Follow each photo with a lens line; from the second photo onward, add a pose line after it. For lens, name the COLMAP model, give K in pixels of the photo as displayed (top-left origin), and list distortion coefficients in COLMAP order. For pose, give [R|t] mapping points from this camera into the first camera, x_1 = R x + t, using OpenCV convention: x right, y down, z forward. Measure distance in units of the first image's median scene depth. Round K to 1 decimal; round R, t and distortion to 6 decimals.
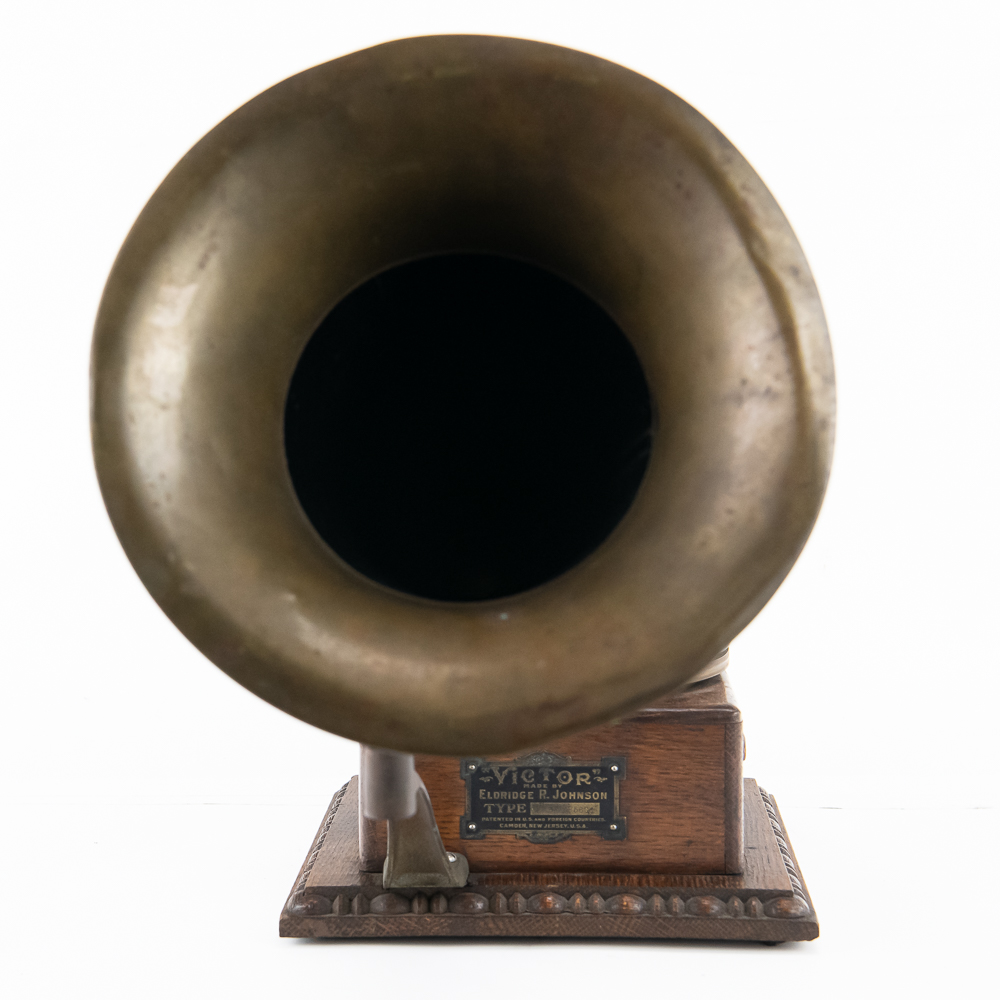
lens RADIAL K [[2410.9, 0, 497.7], [0, 2410.9, 499.6], [0, 0, 1]] dist [0.216489, 0.000000]
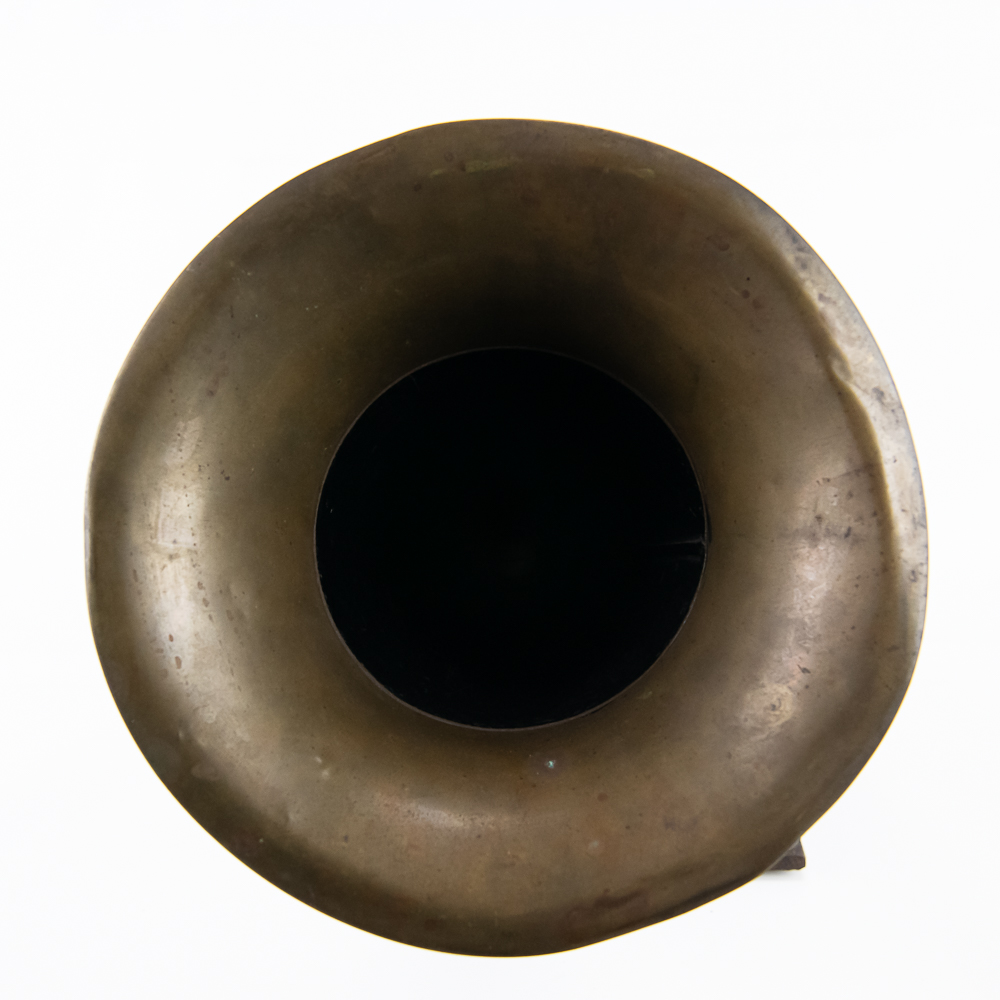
lens RADIAL K [[1294.0, 0, 496.1], [0, 1294.0, 506.8], [0, 0, 1]] dist [0.011990, 0.000000]
pose [[0.999756, -0.010191, -0.019598, -0.005931], [0.013212, 0.986904, 0.160766, -0.099363], [0.017703, -0.160986, 0.986798, 0.398137]]
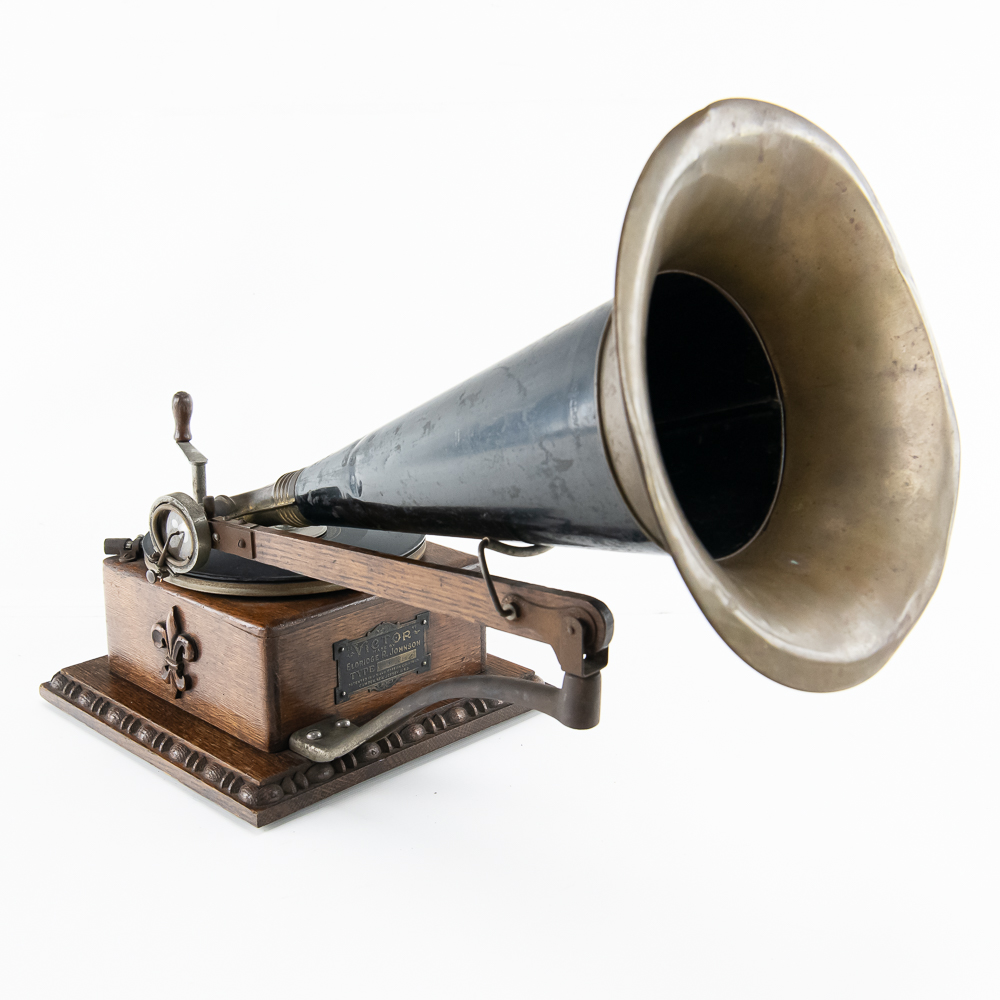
lens RADIAL K [[1294.0, 0, 501.1], [0, 1294.0, 497.0], [0, 0, 1]] dist [0.011990, 0.000000]
pose [[0.626478, -0.179161, 0.758569, -0.475884], [0.051323, 0.980594, 0.189213, -0.095523], [-0.777747, -0.079605, 0.623516, 0.531339]]
